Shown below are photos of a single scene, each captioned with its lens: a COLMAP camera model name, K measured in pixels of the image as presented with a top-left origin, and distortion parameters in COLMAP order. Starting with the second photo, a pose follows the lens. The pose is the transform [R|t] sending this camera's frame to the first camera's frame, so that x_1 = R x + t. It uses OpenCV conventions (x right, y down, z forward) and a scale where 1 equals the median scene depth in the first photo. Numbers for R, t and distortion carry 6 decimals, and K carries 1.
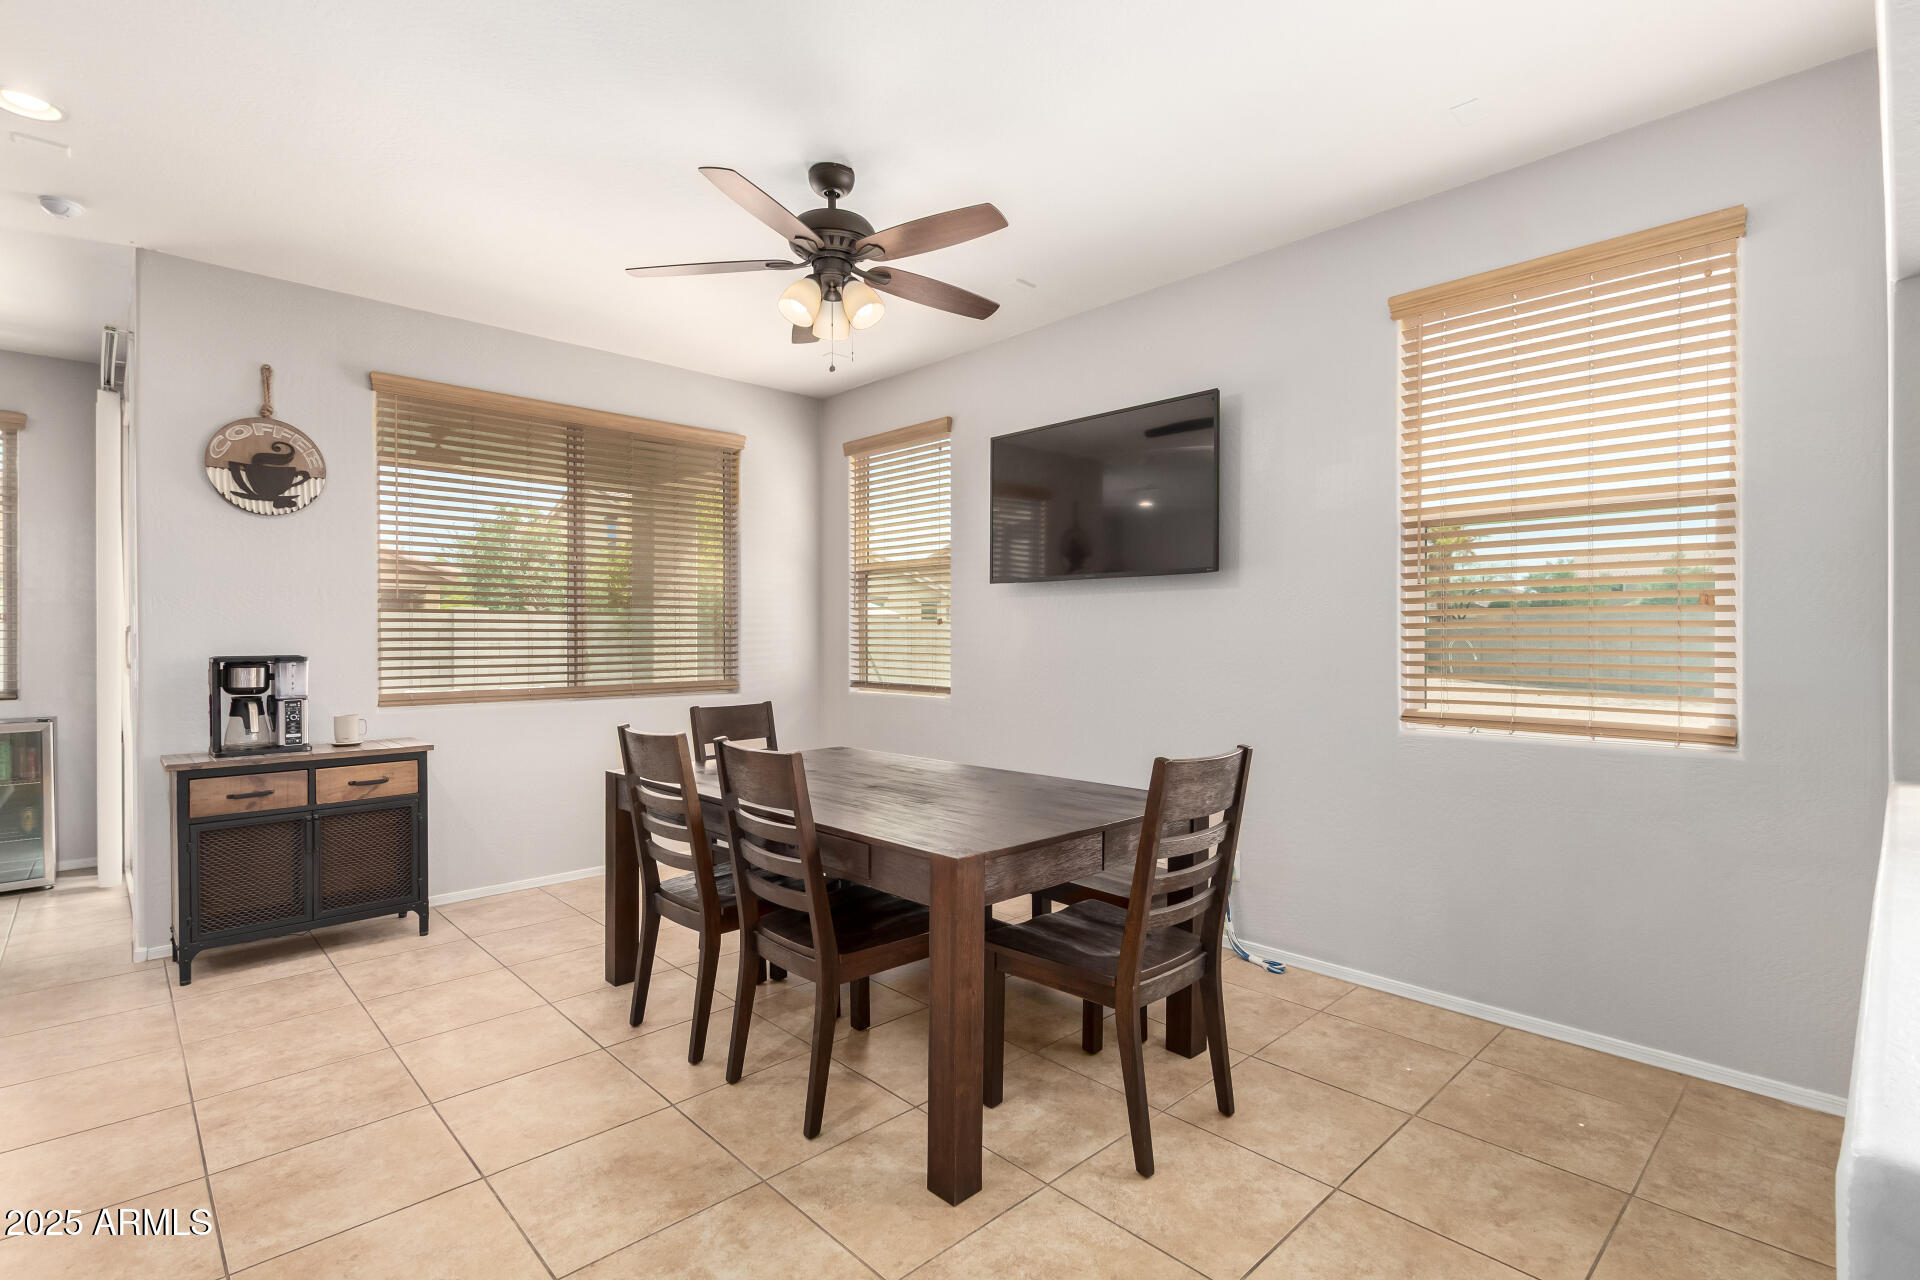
lens RADIAL K [[907.1, 0, 994.2], [0, 907.1, 643.3], [0, 0, 1]] dist [-0.001684, -0.000493]
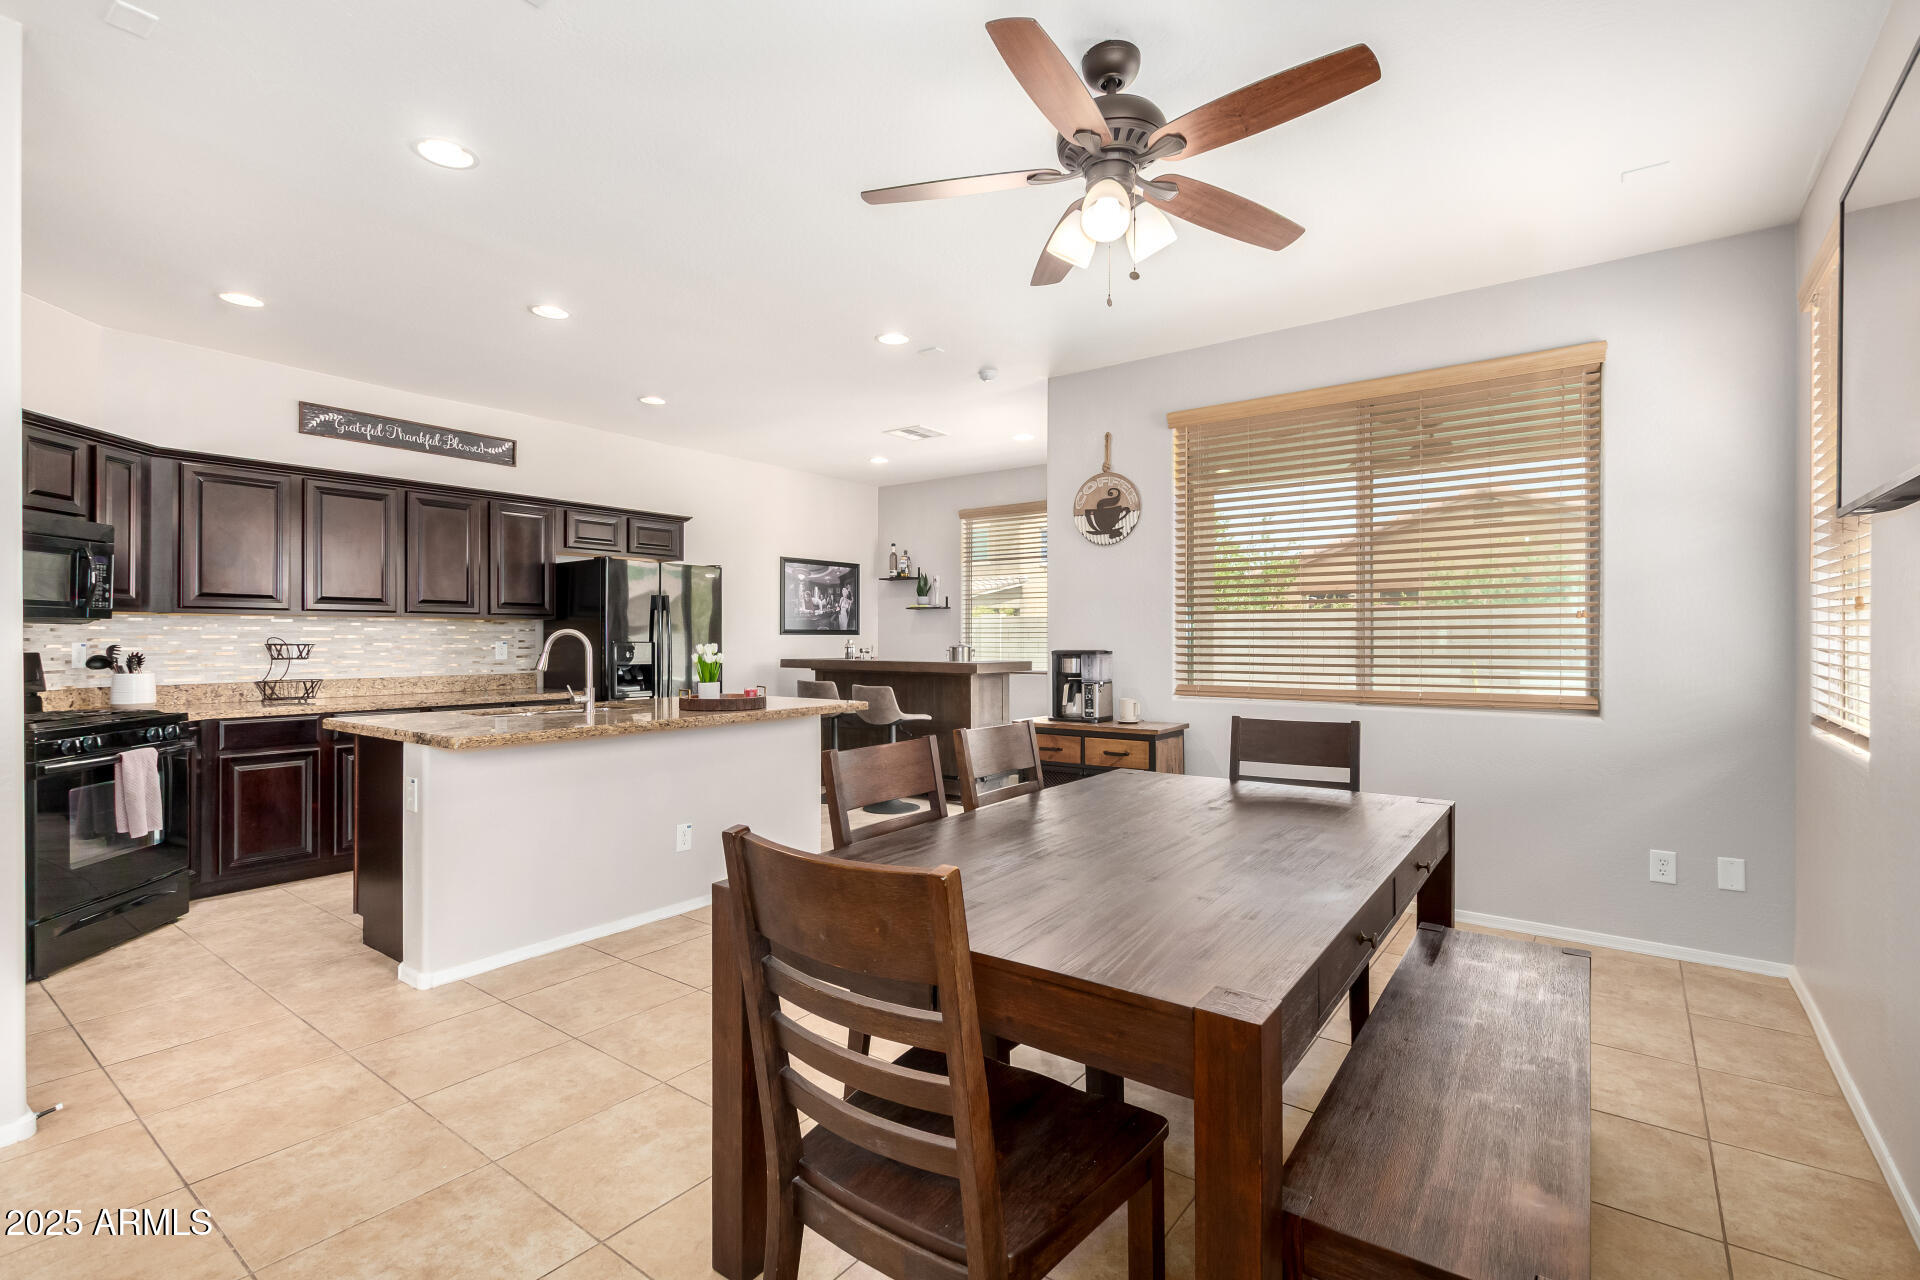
lens RADIAL K [[879.3, 0, 935.7], [0, 879.3, 643.3], [0, 0, 1]] dist [0.009999, -0.000233]
pose [[0.131515, 0.005847, -0.991297, 0.463917], [-0.005299, 0.999972, 0.005196, -0.001975], [0.991300, 0.004569, 0.131542, 0.596776]]
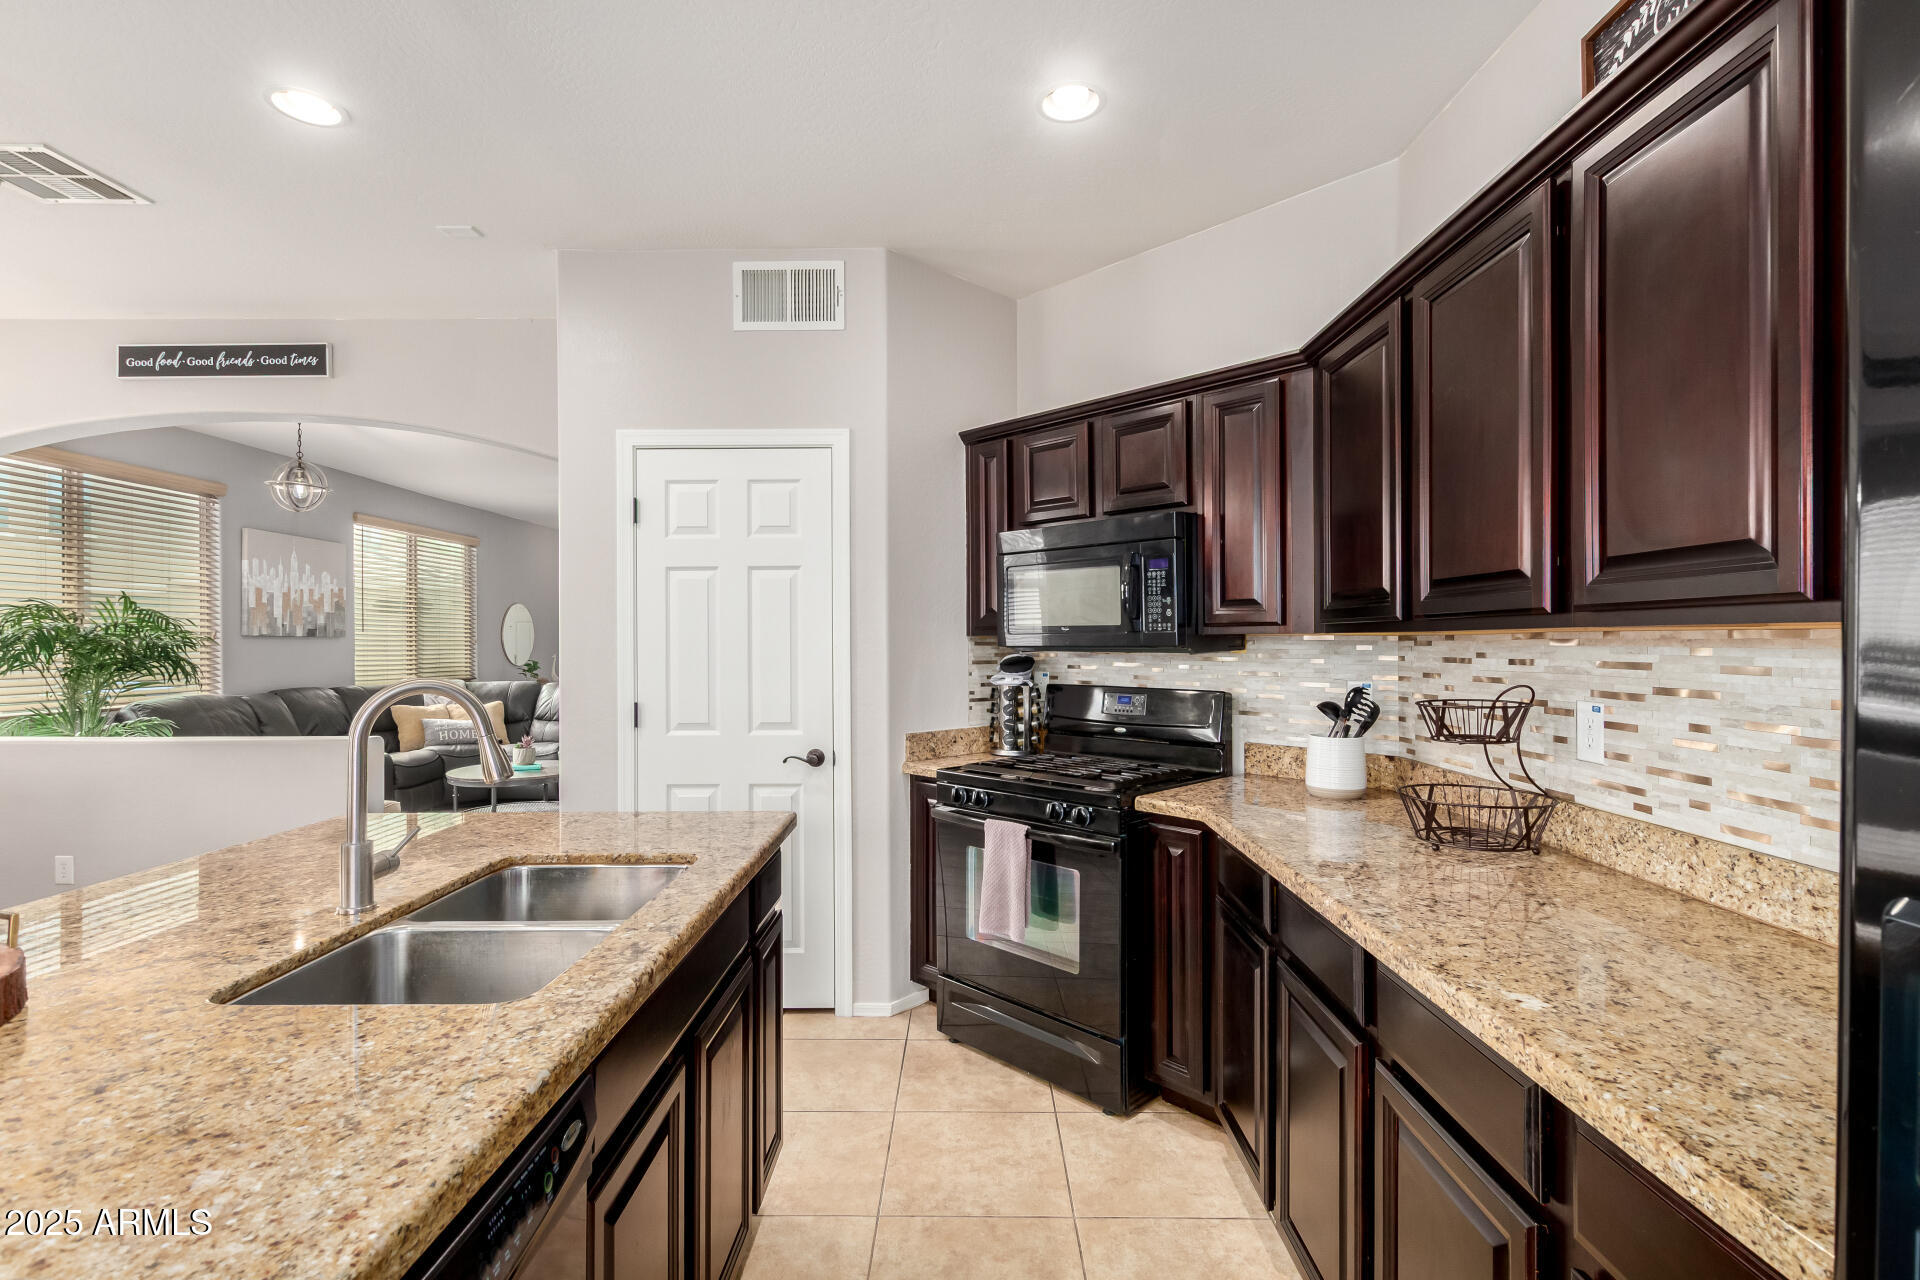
lens RADIAL K [[921.1, 0, 960.0], [0, 921.1, 640.0], [0, 0, 1]] dist [-0.000446, -0.000762]
pose [[-0.698043, 0.000481, 0.716056, -1.151251], [0.006697, 0.999960, 0.005856, -0.032026], [-0.716025, 0.008883, -0.698018, 0.415015]]
